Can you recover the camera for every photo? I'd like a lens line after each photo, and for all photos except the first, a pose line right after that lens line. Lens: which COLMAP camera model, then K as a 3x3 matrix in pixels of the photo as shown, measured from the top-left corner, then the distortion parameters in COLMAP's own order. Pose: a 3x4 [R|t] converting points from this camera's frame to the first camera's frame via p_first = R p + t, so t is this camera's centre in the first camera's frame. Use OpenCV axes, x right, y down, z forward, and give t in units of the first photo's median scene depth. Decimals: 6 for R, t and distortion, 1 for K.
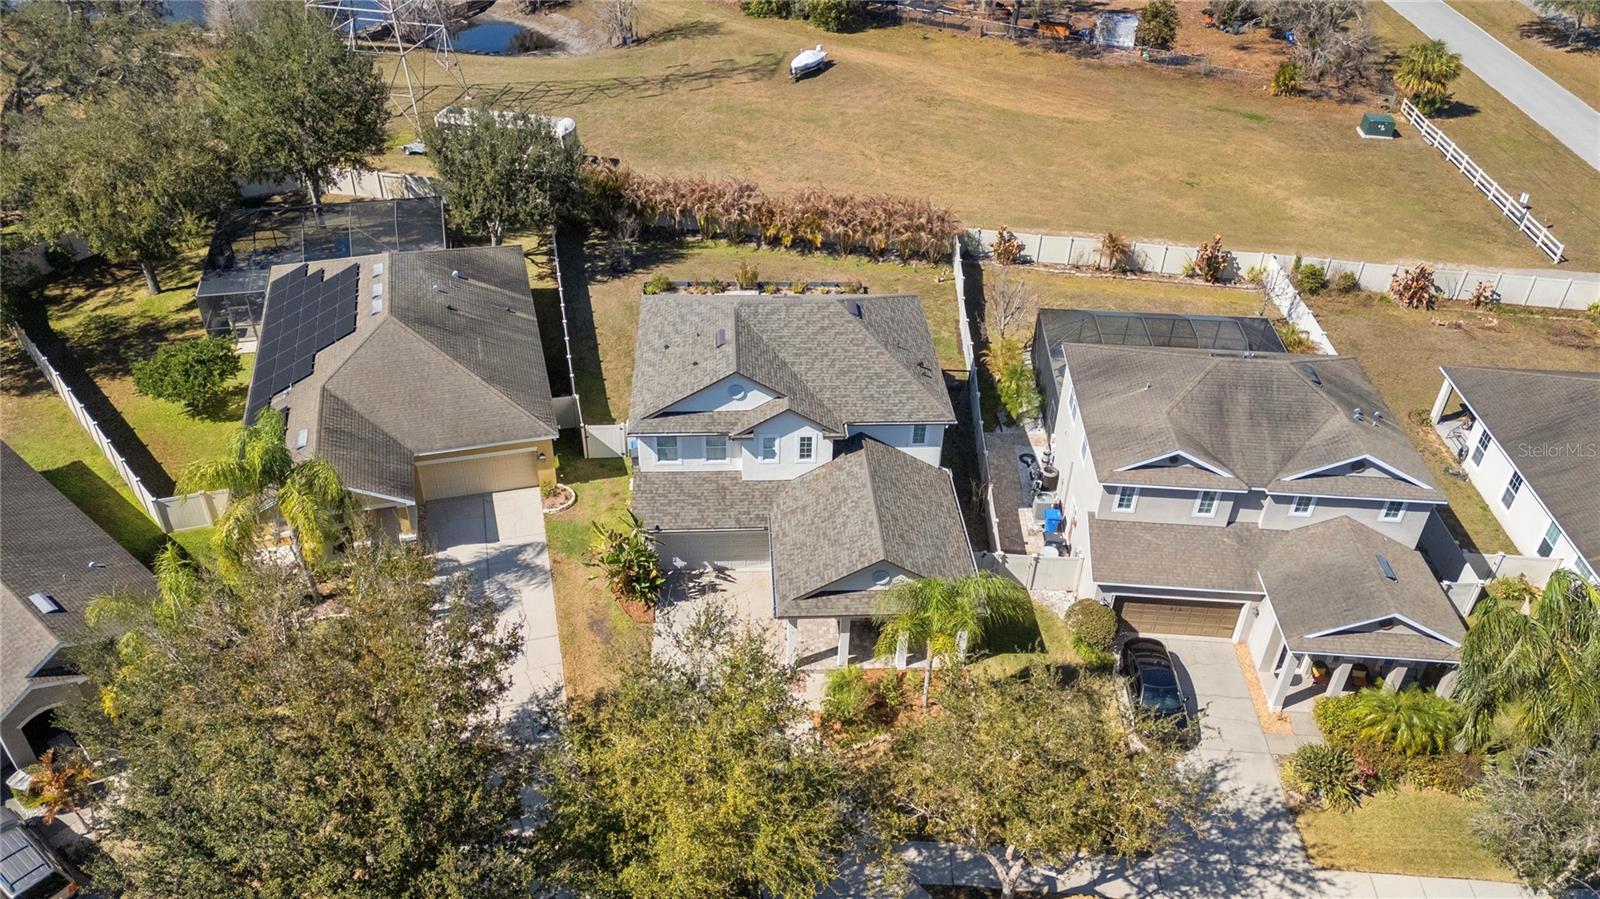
lens RADIAL K [[1168.4, 0, 800.0], [0, 1168.4, 449.5], [0, 0, 1]] dist [0.073482, -0.069146]
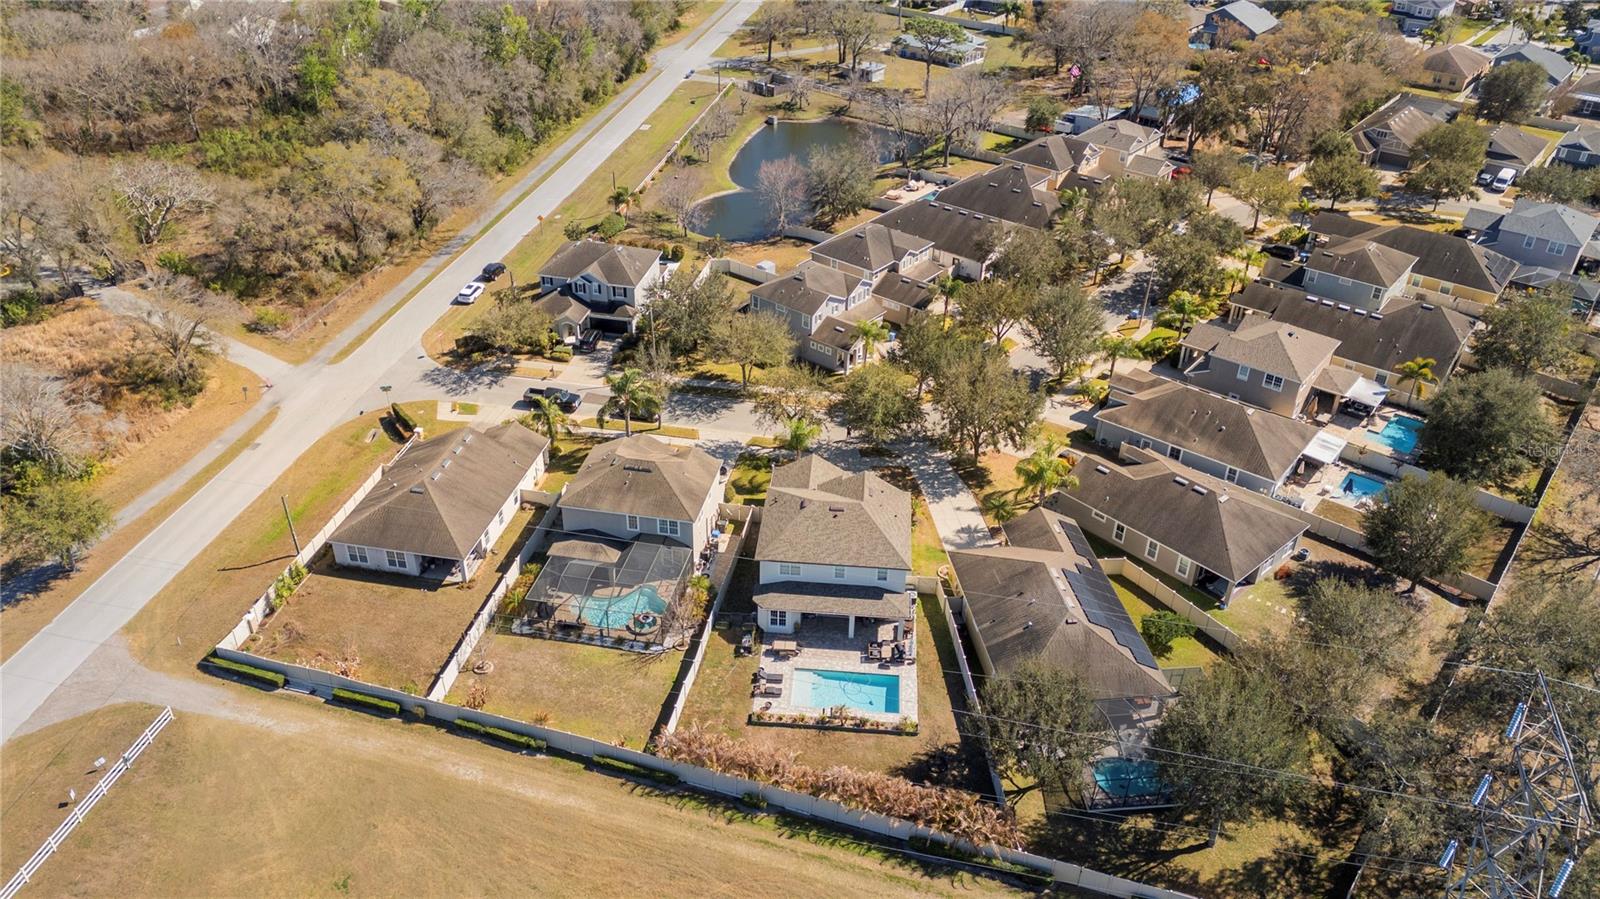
lens RADIAL K [[1168.4, 0, 800.0], [0, 1168.4, 449.5], [0, 0, 1]] dist [0.073482, -0.069146]
pose [[-0.990026, -0.110580, 0.087300, -0.114365], [0.039446, 0.377301, 0.925250, -2.059209], [-0.135253, 0.919465, -0.369176, 1.686406]]
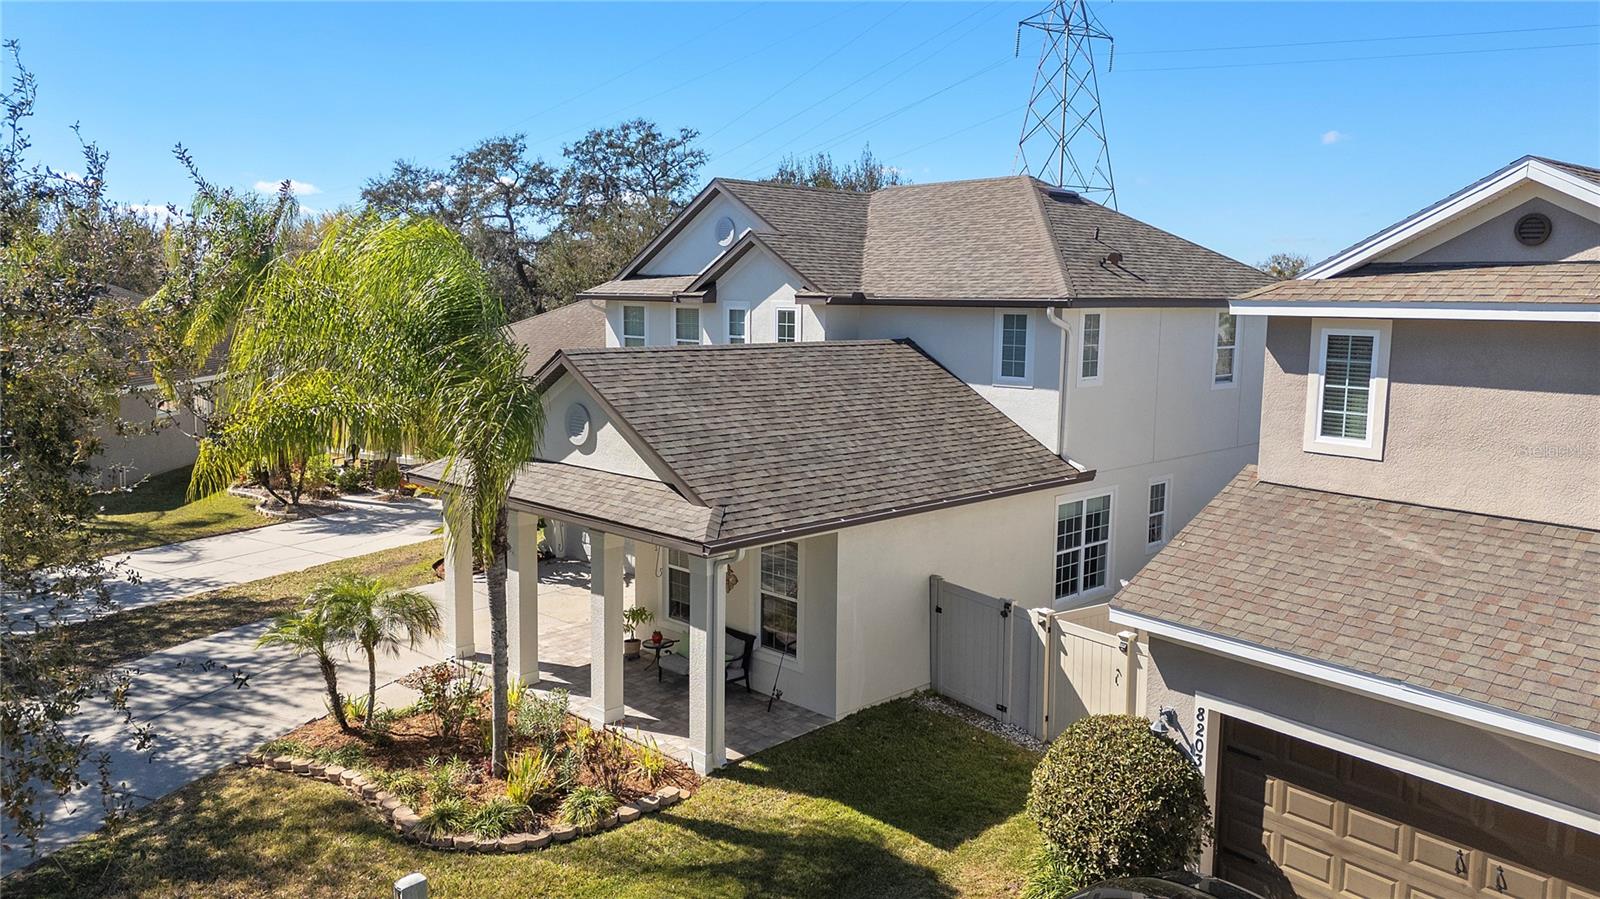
lens RADIAL K [[1178.9, 0, 815.5], [0, 1178.9, 447.6], [0, 0, 1]] dist [-0.004743, -0.000940]
pose [[0.670346, 0.069283, -0.738807, 0.370006], [-0.425887, 0.851246, -0.306595, 0.178650], [0.607664, 0.520173, 0.600136, 0.697754]]
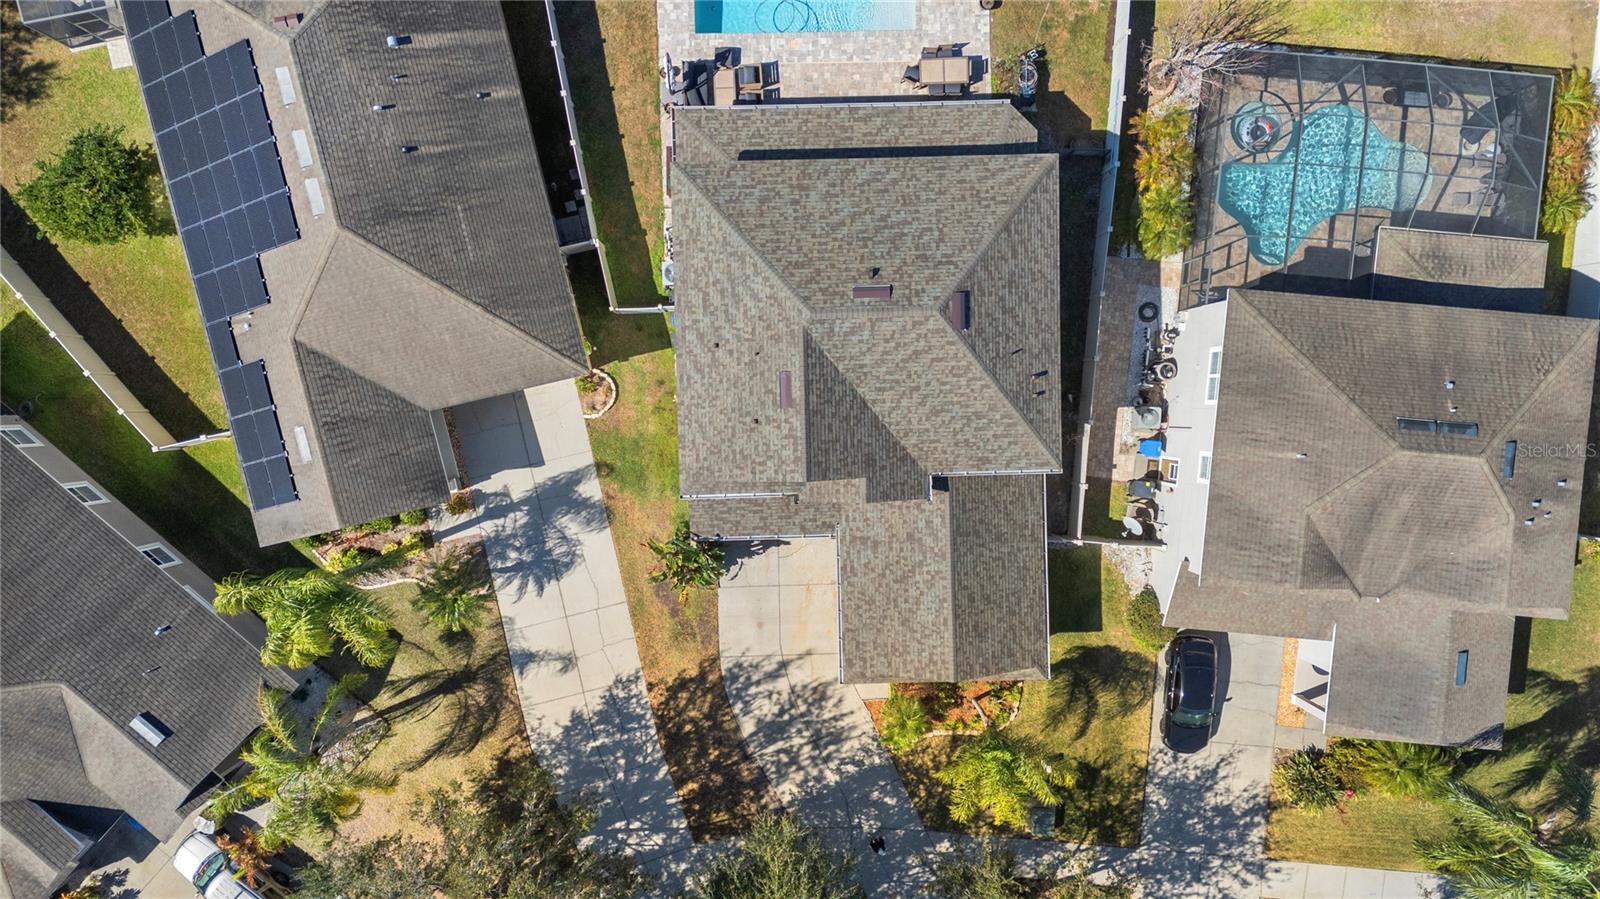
lens RADIAL K [[1168.4, 0, 800.0], [0, 1168.4, 449.5], [0, 0, 1]] dist [0.073482, -0.069146]
pose [[0.999332, 0.036324, -0.004031, -0.051888], [-0.016903, 0.557171, 0.830226, -0.709005], [0.032403, -0.829603, 0.557413, 0.508587]]
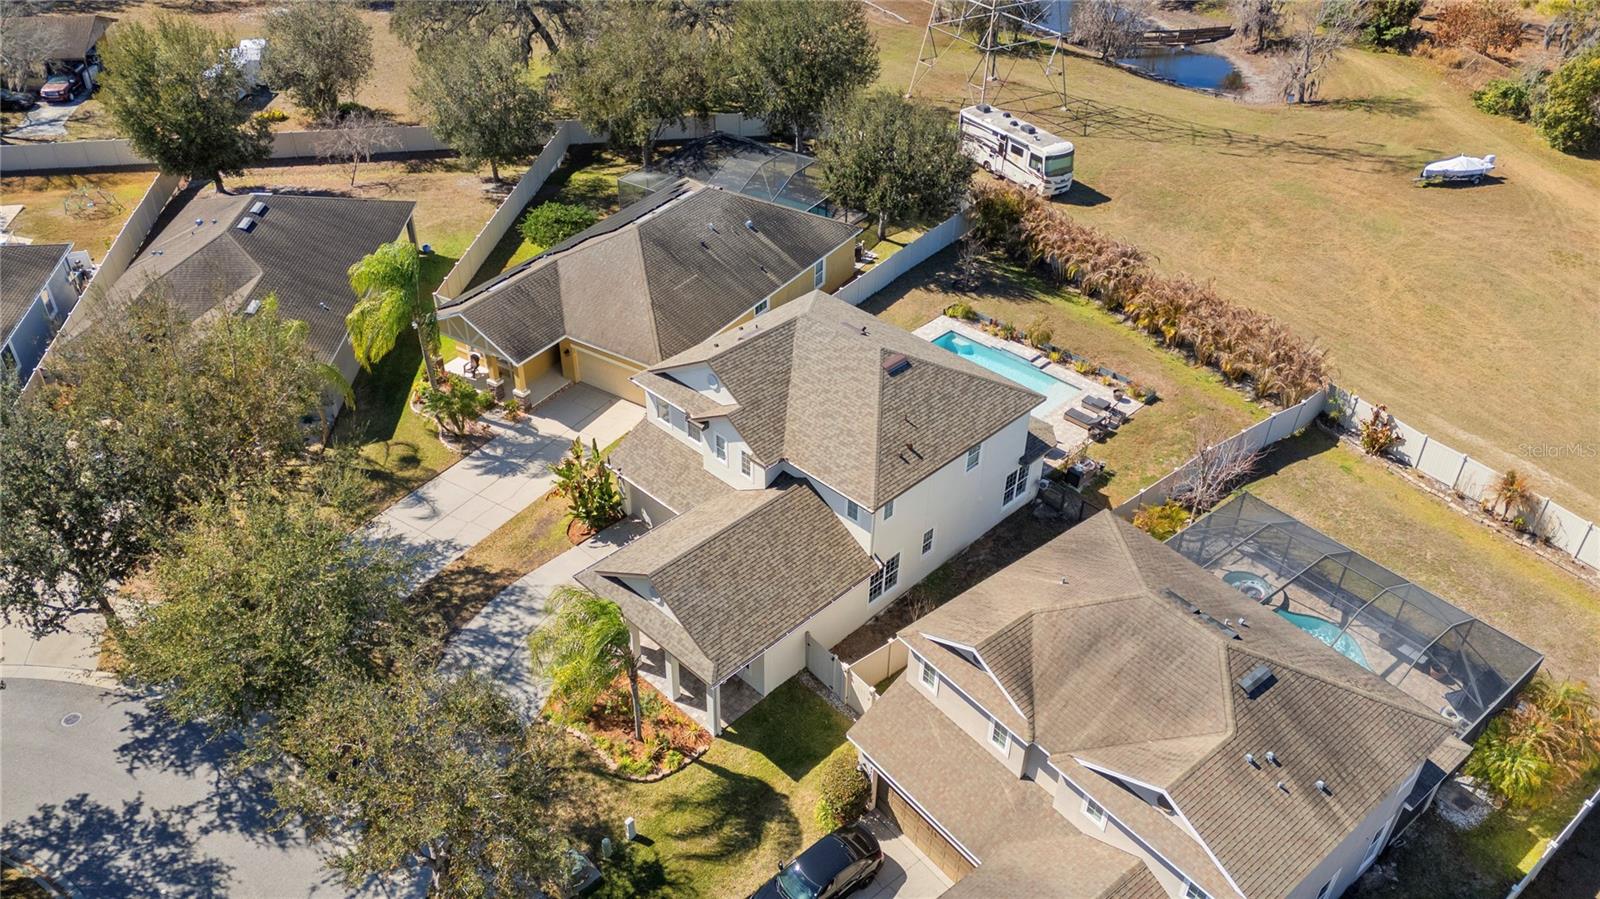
lens RADIAL K [[1168.4, 0, 800.0], [0, 1168.4, 449.5], [0, 0, 1]] dist [0.073482, -0.069146]
pose [[0.666681, 0.419324, -0.616201, 0.603361], [-0.430729, 0.891458, 0.140622, -0.161366], [0.608283, 0.171666, 0.774934, 0.257261]]
